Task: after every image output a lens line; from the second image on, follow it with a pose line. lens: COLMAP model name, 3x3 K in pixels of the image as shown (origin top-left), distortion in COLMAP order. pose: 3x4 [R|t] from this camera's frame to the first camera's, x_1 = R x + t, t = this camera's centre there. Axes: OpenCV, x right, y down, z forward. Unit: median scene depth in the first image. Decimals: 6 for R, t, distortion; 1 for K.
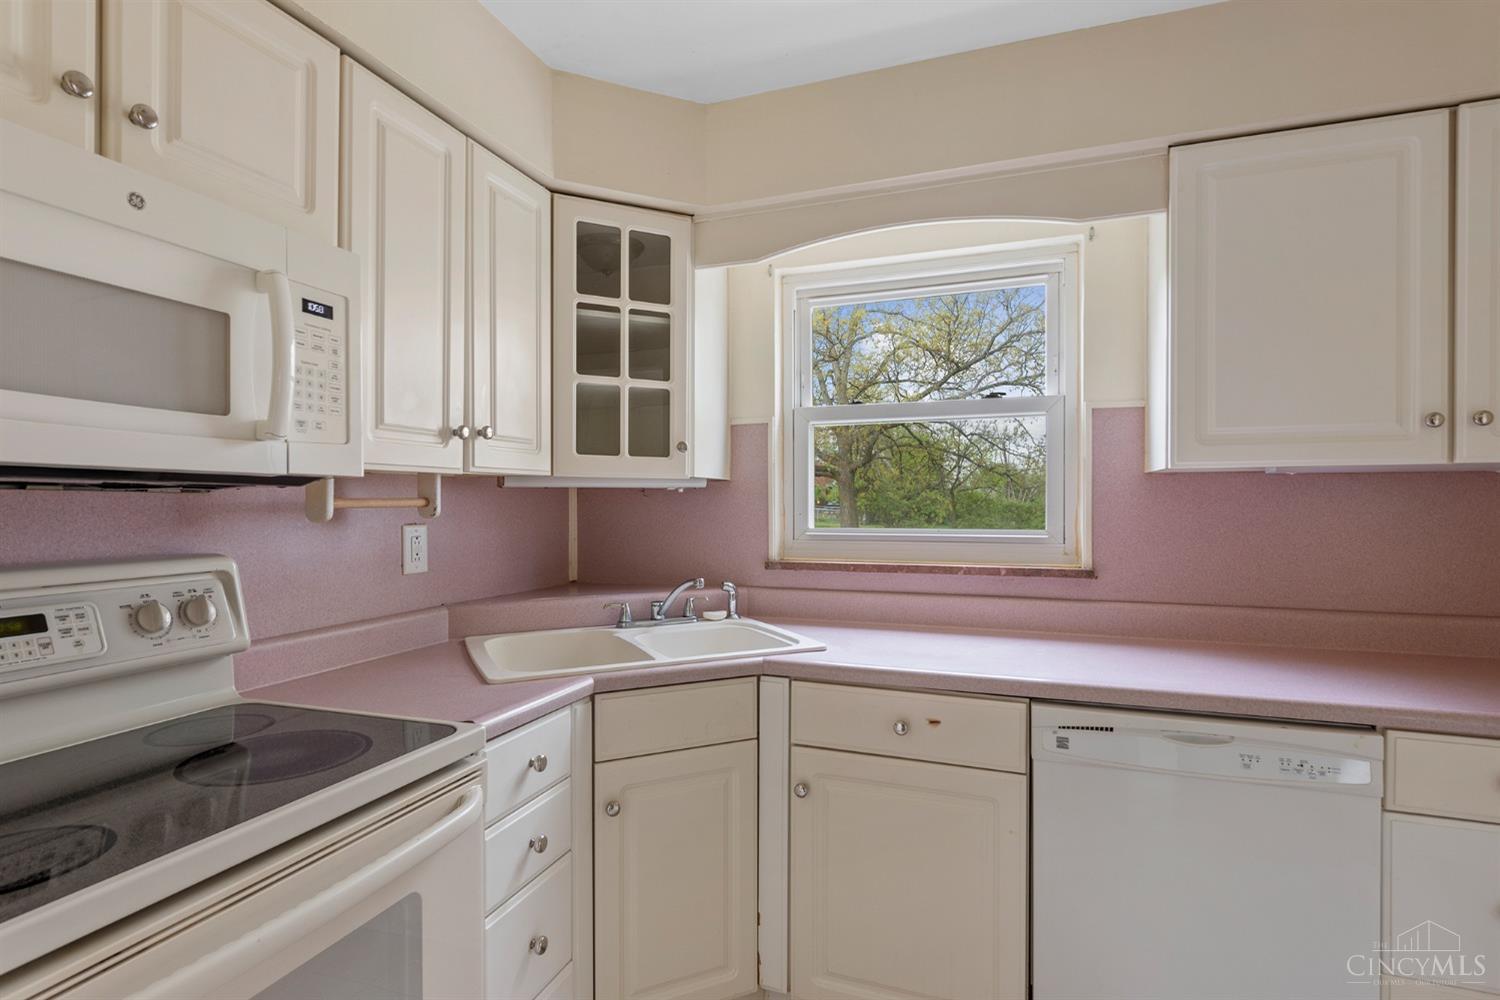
lens RADIAL K [[763.2, 0, 745.4], [0, 763.2, 502.3], [0, 0, 1]] dist [0.002032, -0.002881]
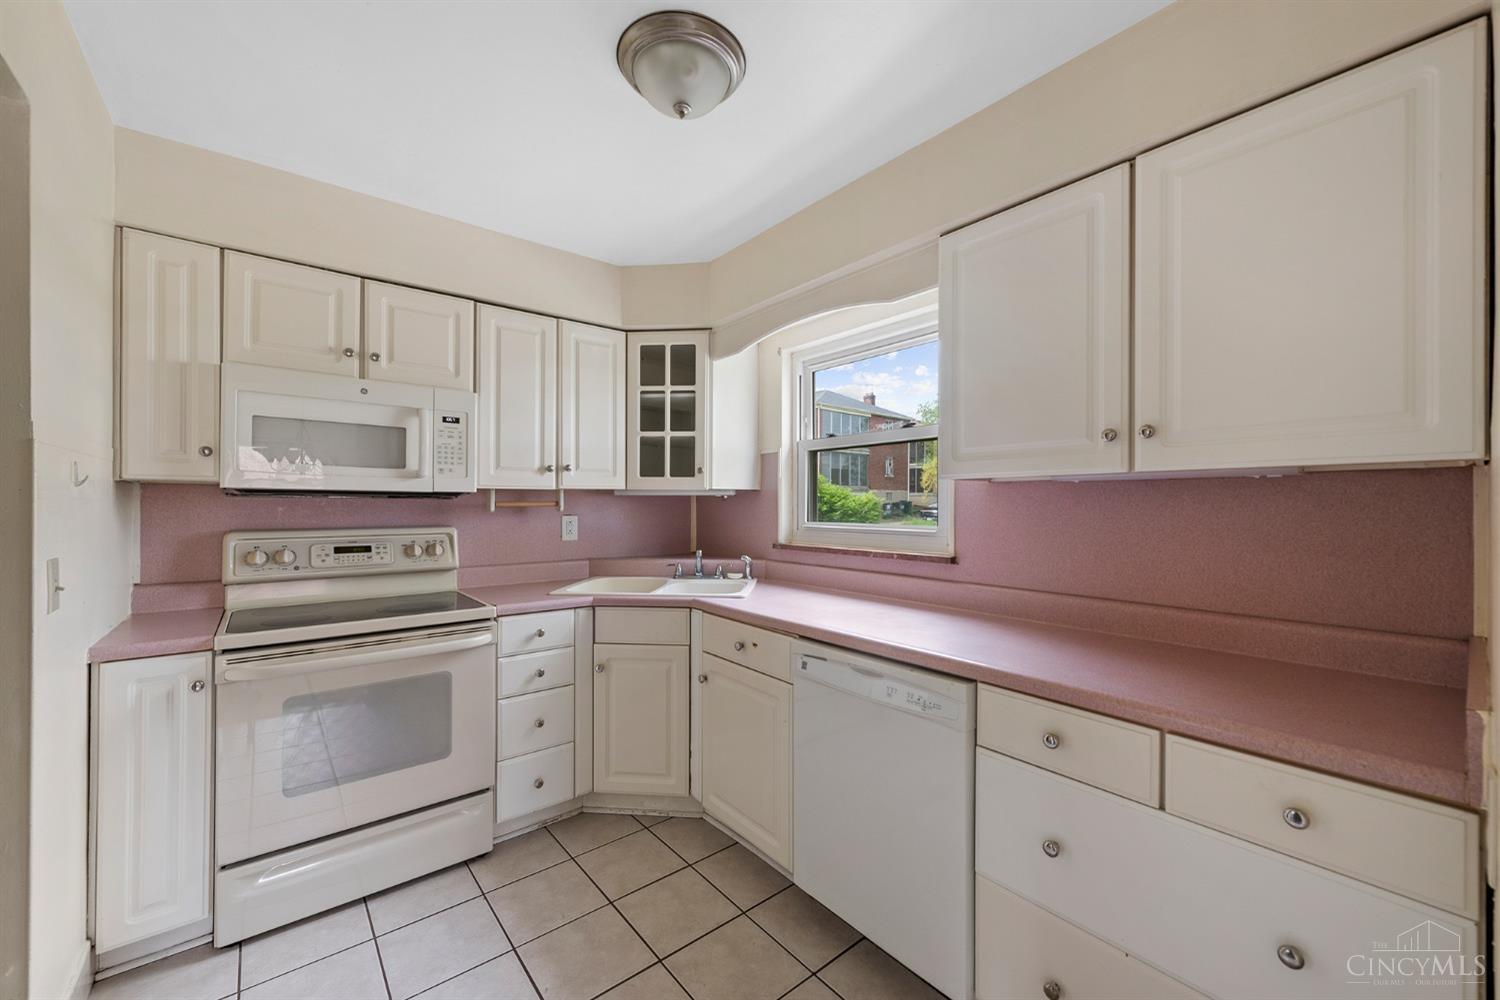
lens RADIAL K [[590.7, 0, 745.4], [0, 590.7, 499.9], [0, 0, 1]] dist [0.000105, -0.000119]
pose [[0.855252, -0.000507, -0.518211, 0.791120], [-0.003617, 0.999969, -0.006947, -0.001093], [0.518199, 0.007815, 0.855224, -0.046893]]
